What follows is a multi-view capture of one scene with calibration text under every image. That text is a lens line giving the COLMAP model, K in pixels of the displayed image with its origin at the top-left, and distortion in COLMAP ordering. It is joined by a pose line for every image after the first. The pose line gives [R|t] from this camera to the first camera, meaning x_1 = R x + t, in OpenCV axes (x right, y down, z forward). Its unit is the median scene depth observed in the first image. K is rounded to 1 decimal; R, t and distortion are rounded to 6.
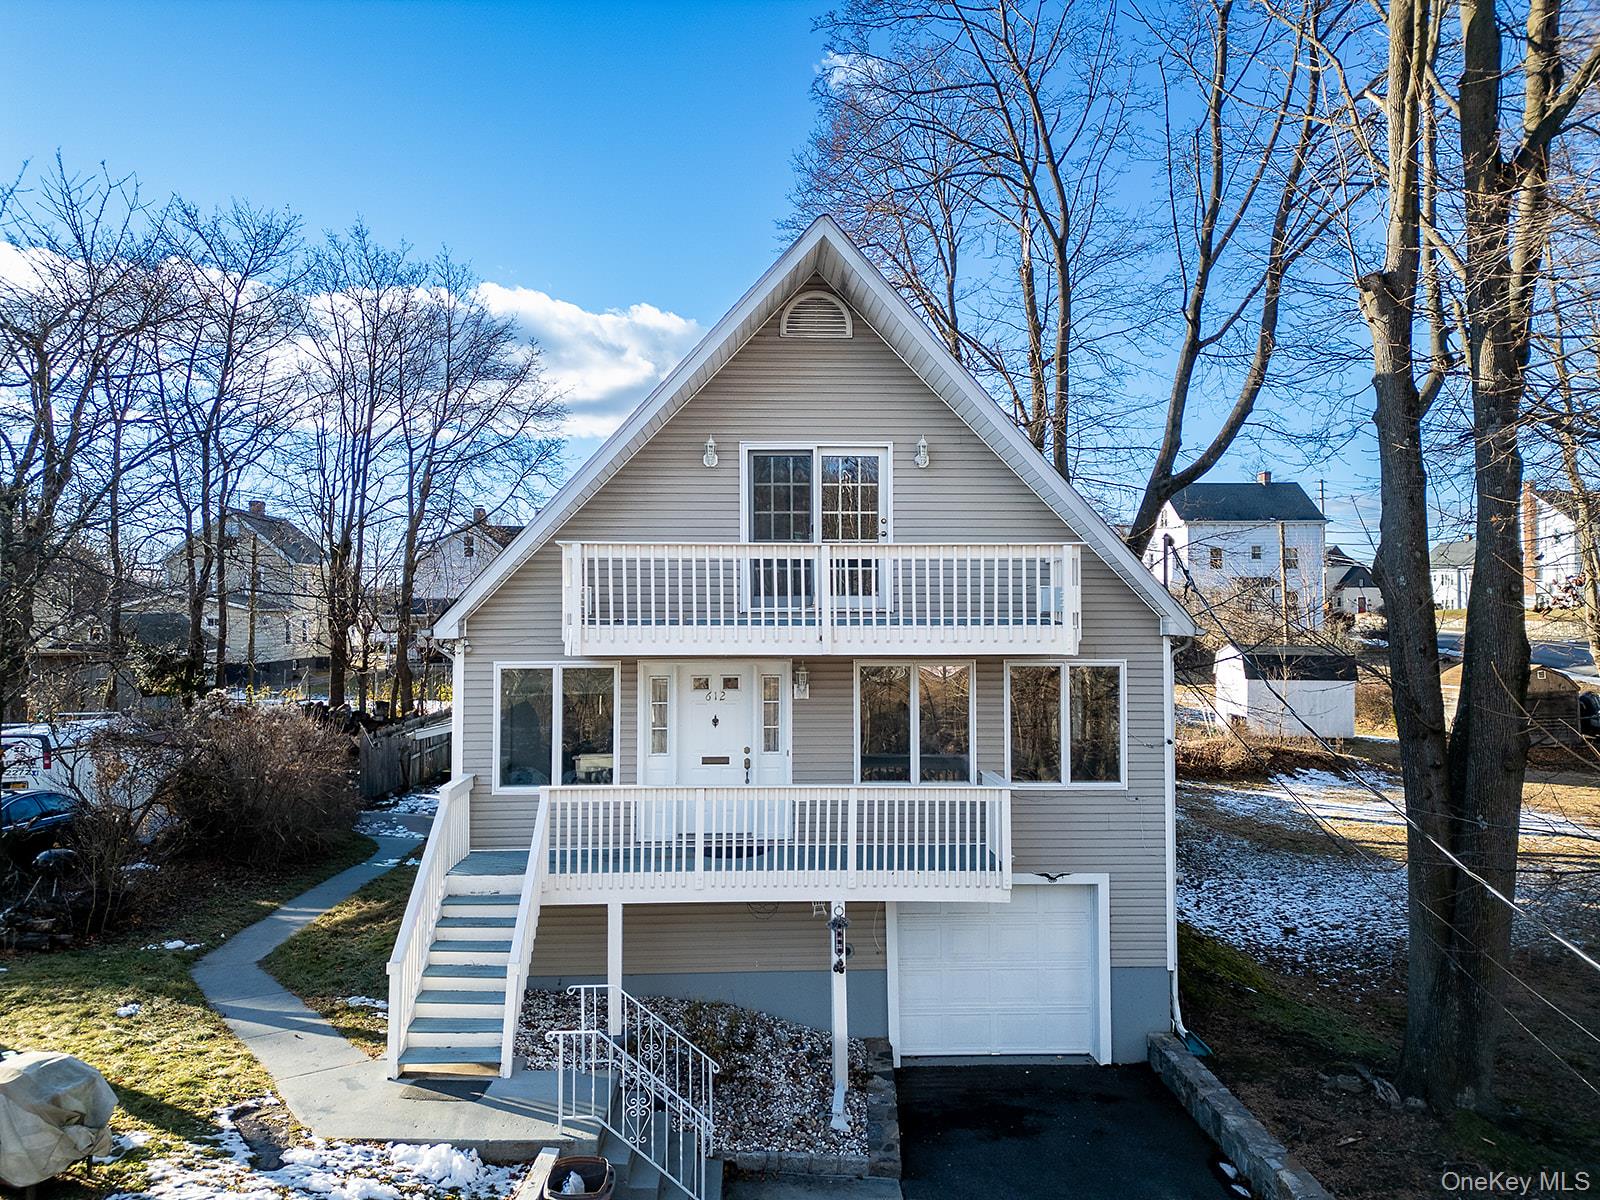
lens RADIAL K [[1120.0, 0, 800.0], [0, 1120.0, 600.0], [0, 0, 1]] dist [0.048648, -0.004709]
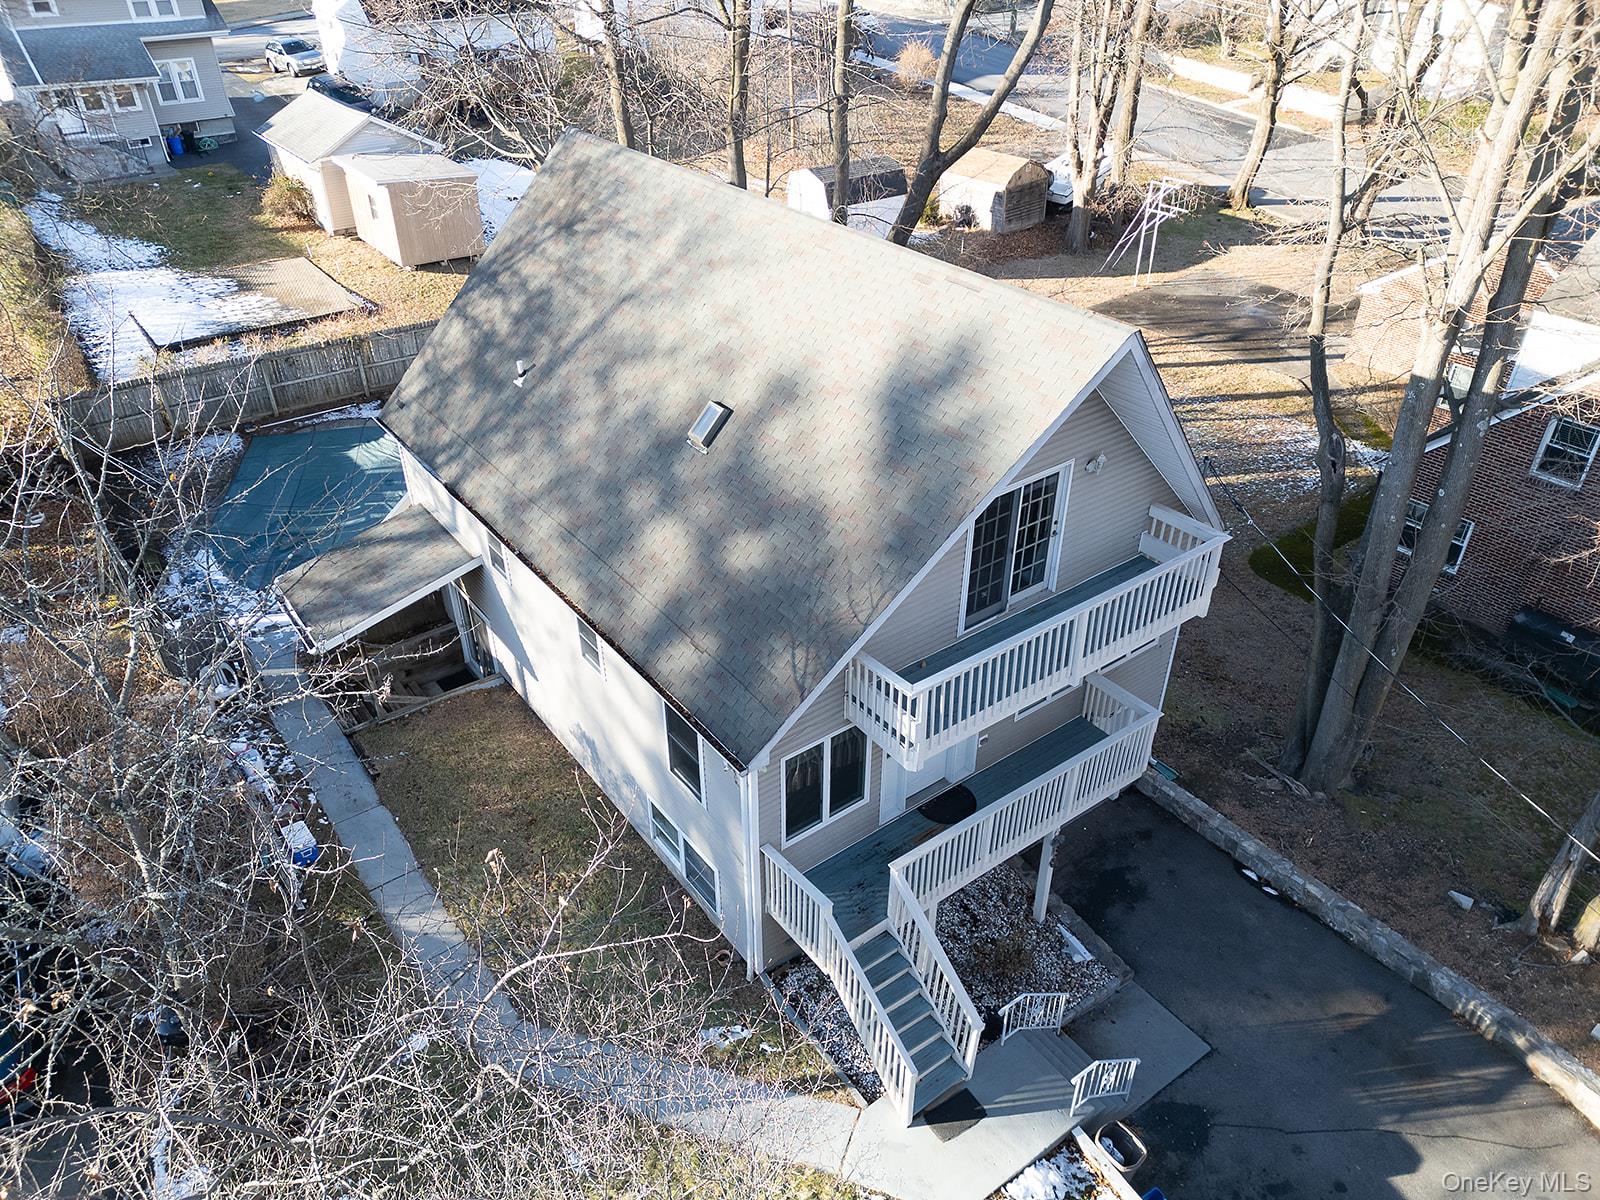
lens RADIAL K [[1120.0, 0, 800.0], [0, 1120.0, 600.0], [0, 0, 1]] dist [0.048648, -0.004709]
pose [[0.824169, -0.313910, 0.471387, -0.685023], [-0.008420, 0.825450, 0.564413, -0.635026], [-0.566281, -0.469141, 0.677667, 0.355876]]
